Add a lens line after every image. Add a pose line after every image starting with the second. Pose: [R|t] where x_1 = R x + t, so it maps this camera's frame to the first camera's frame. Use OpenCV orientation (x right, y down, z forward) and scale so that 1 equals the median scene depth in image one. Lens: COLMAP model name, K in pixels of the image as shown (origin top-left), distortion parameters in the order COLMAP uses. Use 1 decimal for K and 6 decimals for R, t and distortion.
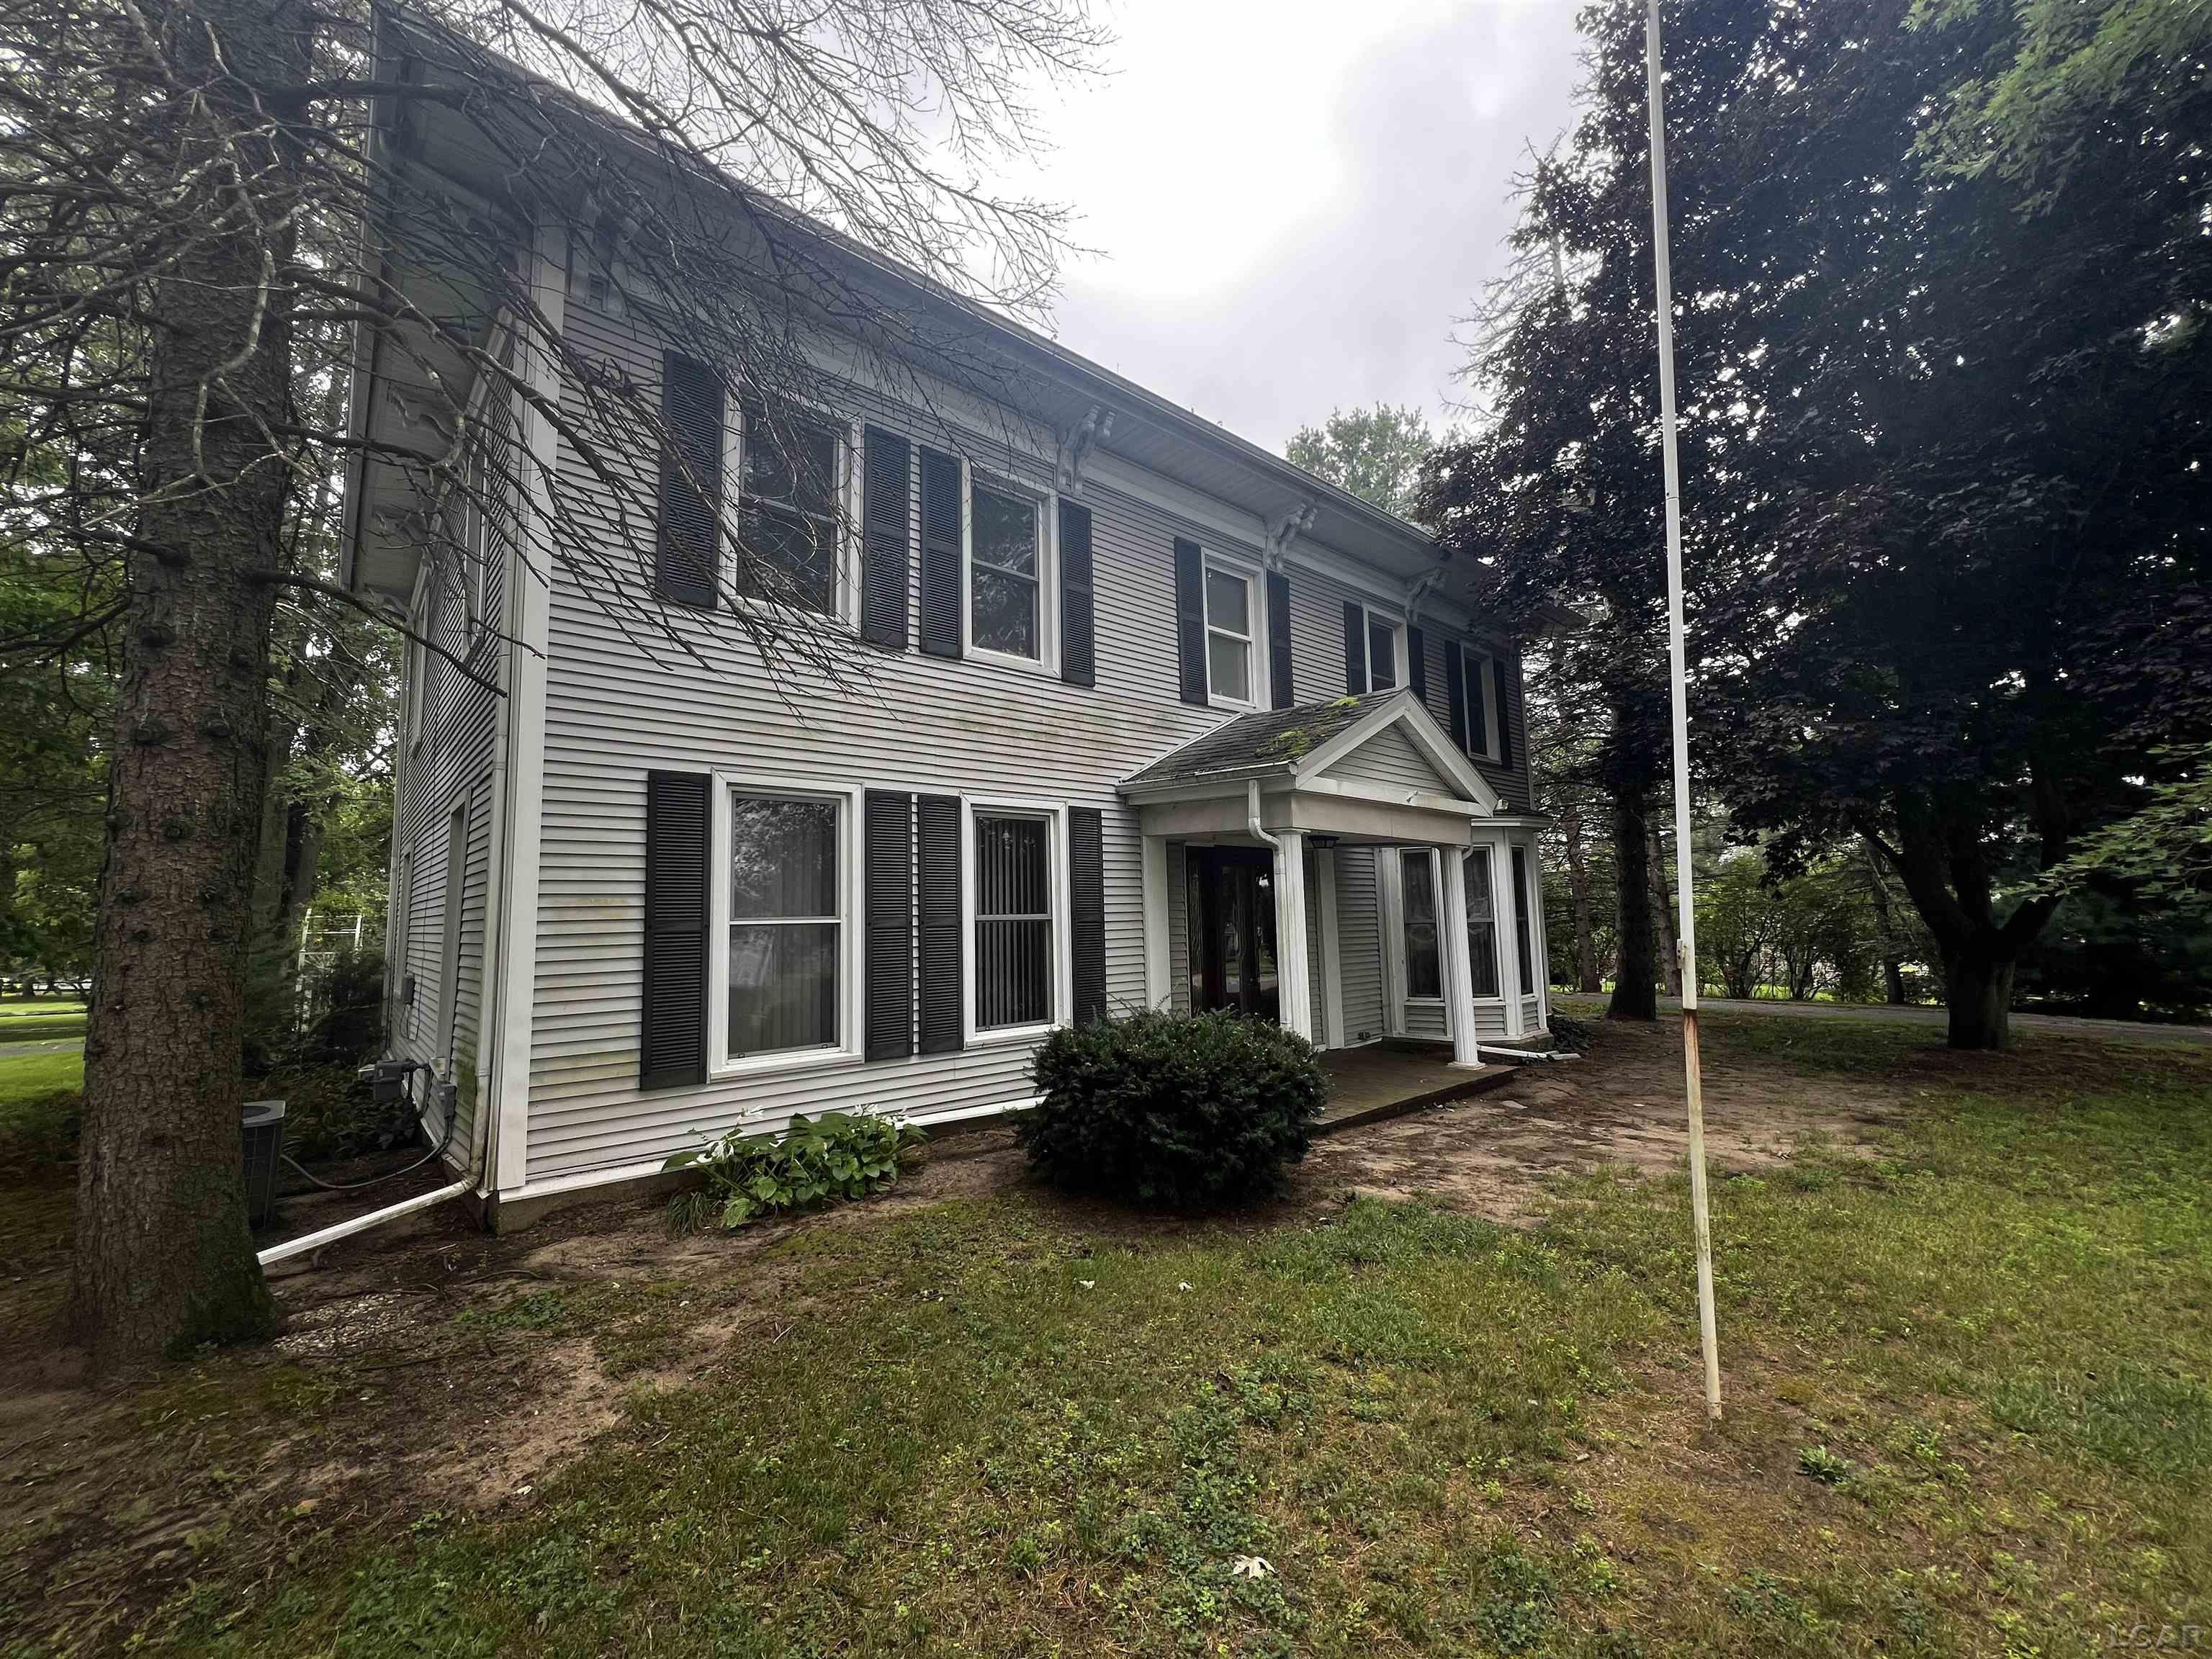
lens RADIAL K [[882.6, 0, 1099.1], [0, 882.6, 826.9], [0, 0, 1]] dist [-0.002795, 0.000371]
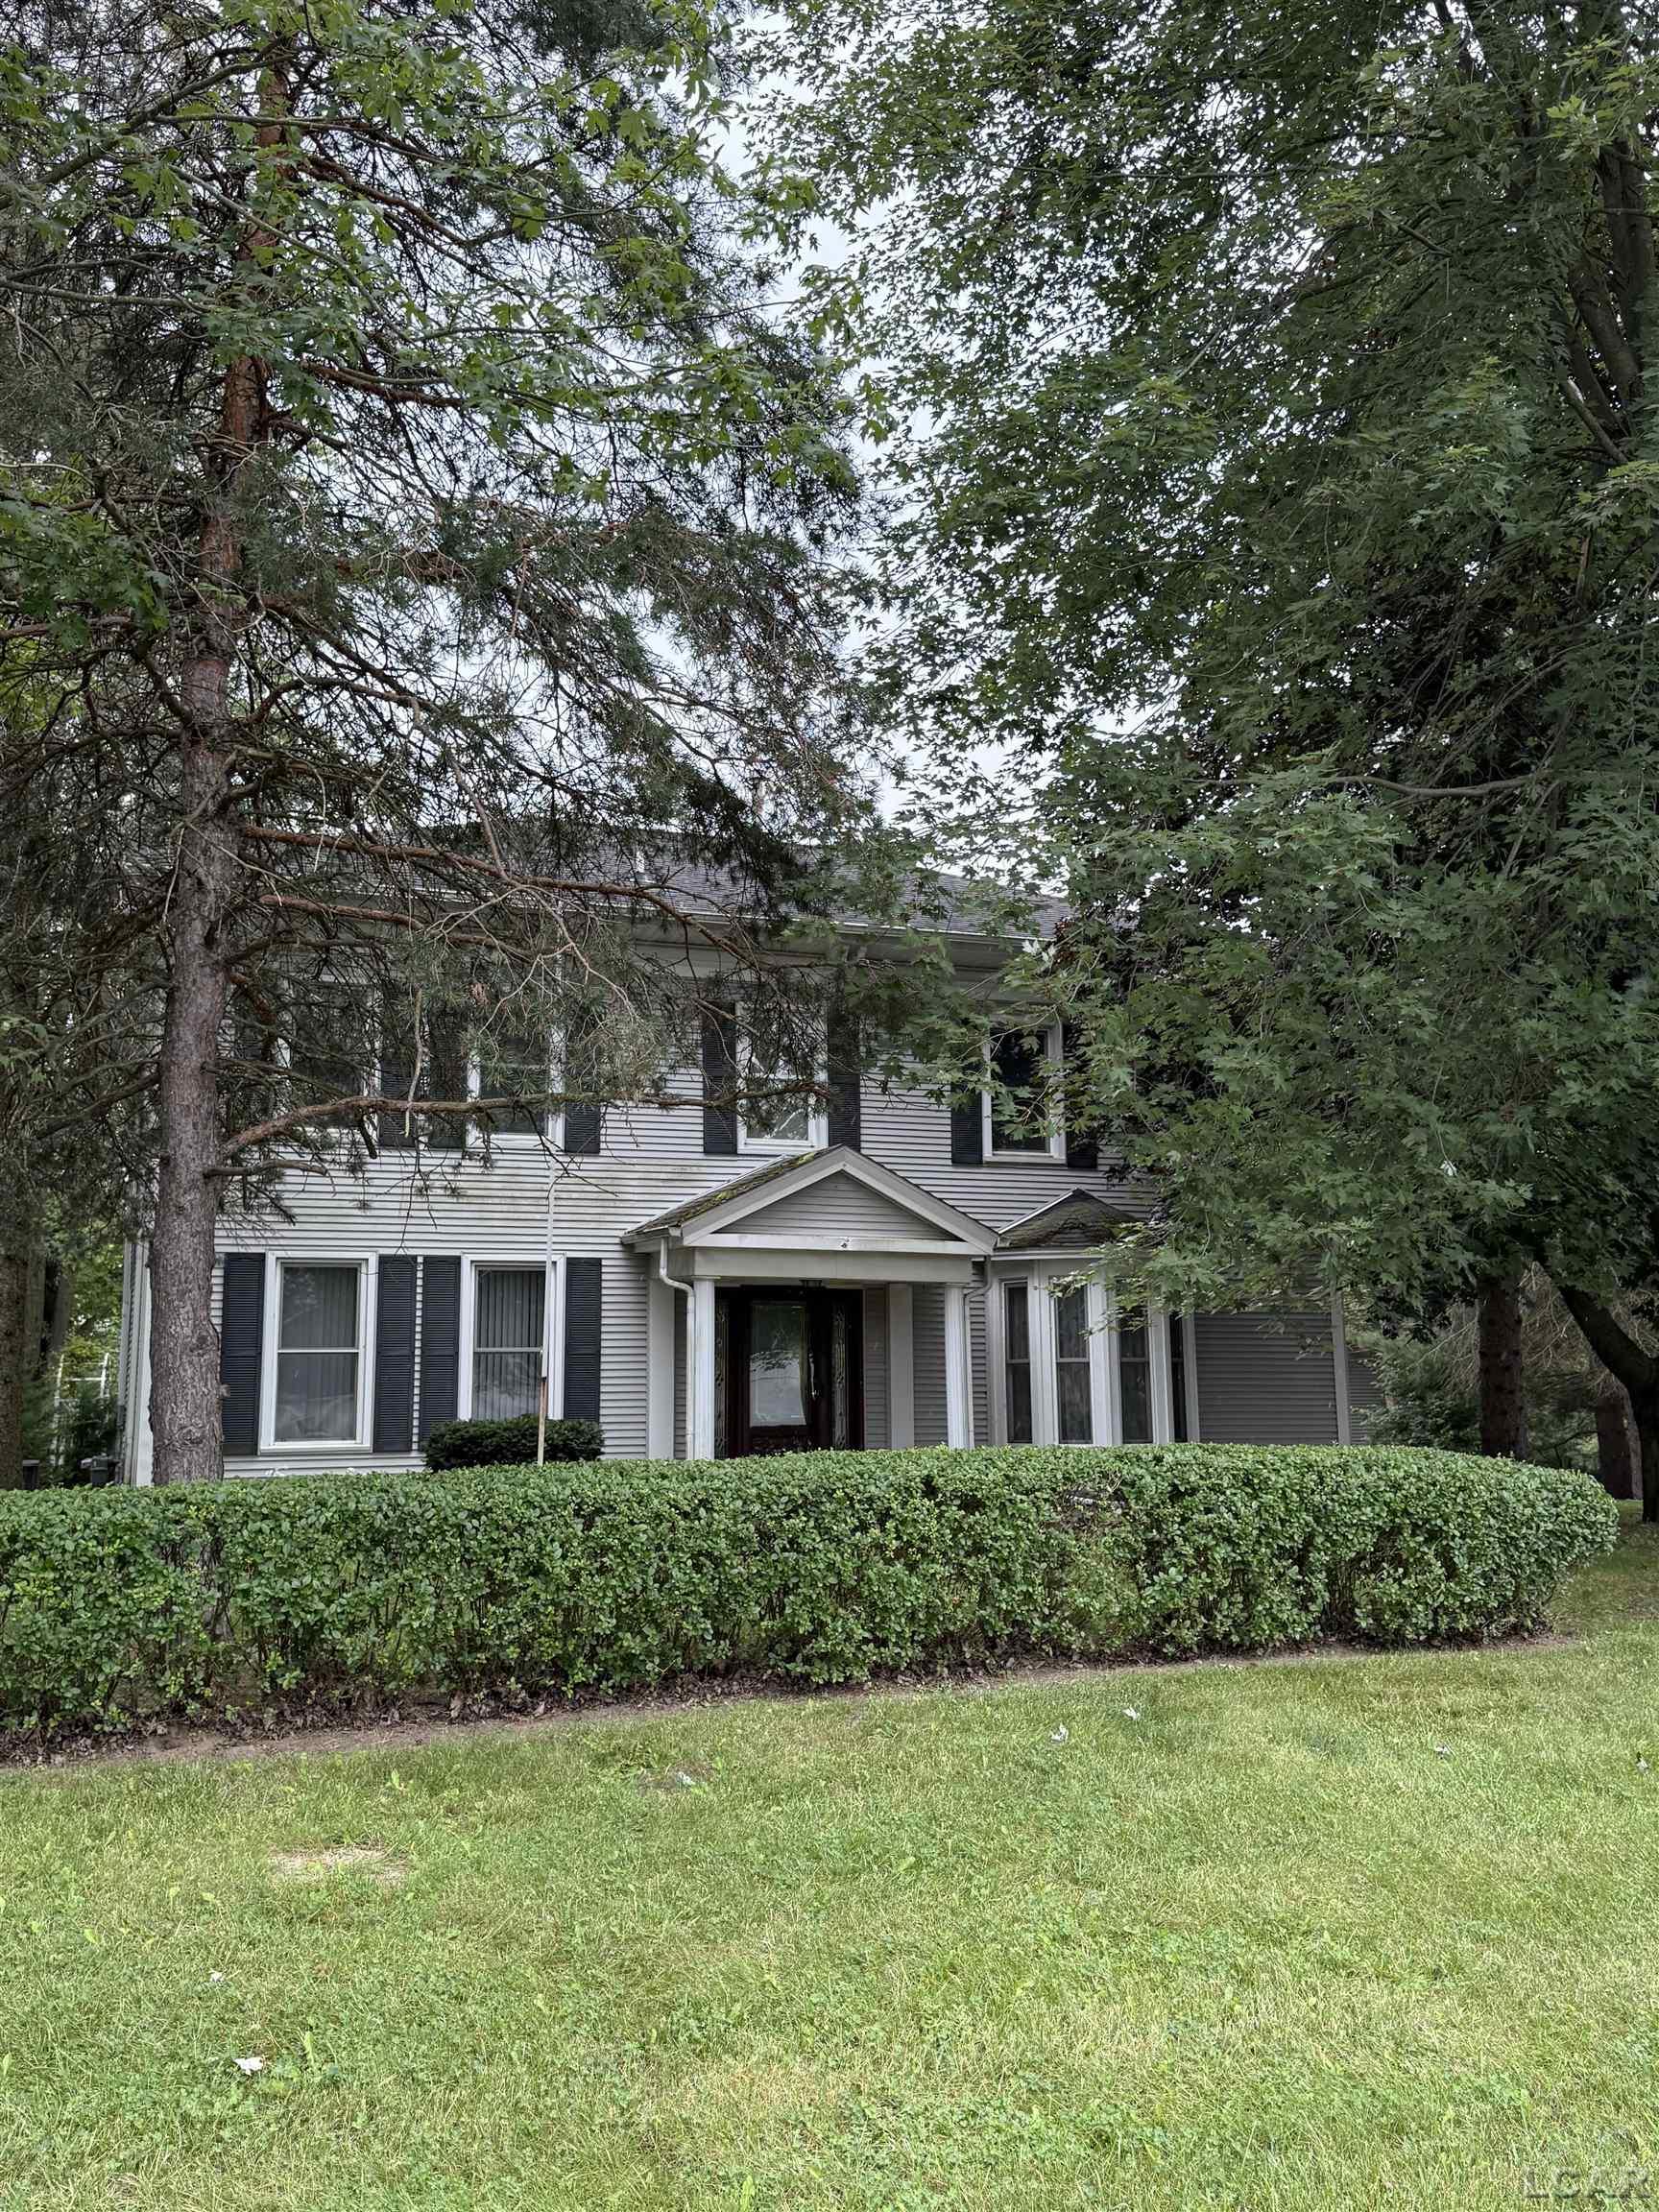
lens RADIAL K [[1918.6, 0, 838.7], [0, 1918.6, 1108.5], [0, 0, 1]] dist [0.186729, -0.376519]
pose [[0.935782, -0.041334, -0.350147, 1.392063], [0.025535, 0.998442, -0.049621, -0.096741], [0.351653, 0.037494, 0.935379, -1.500477]]
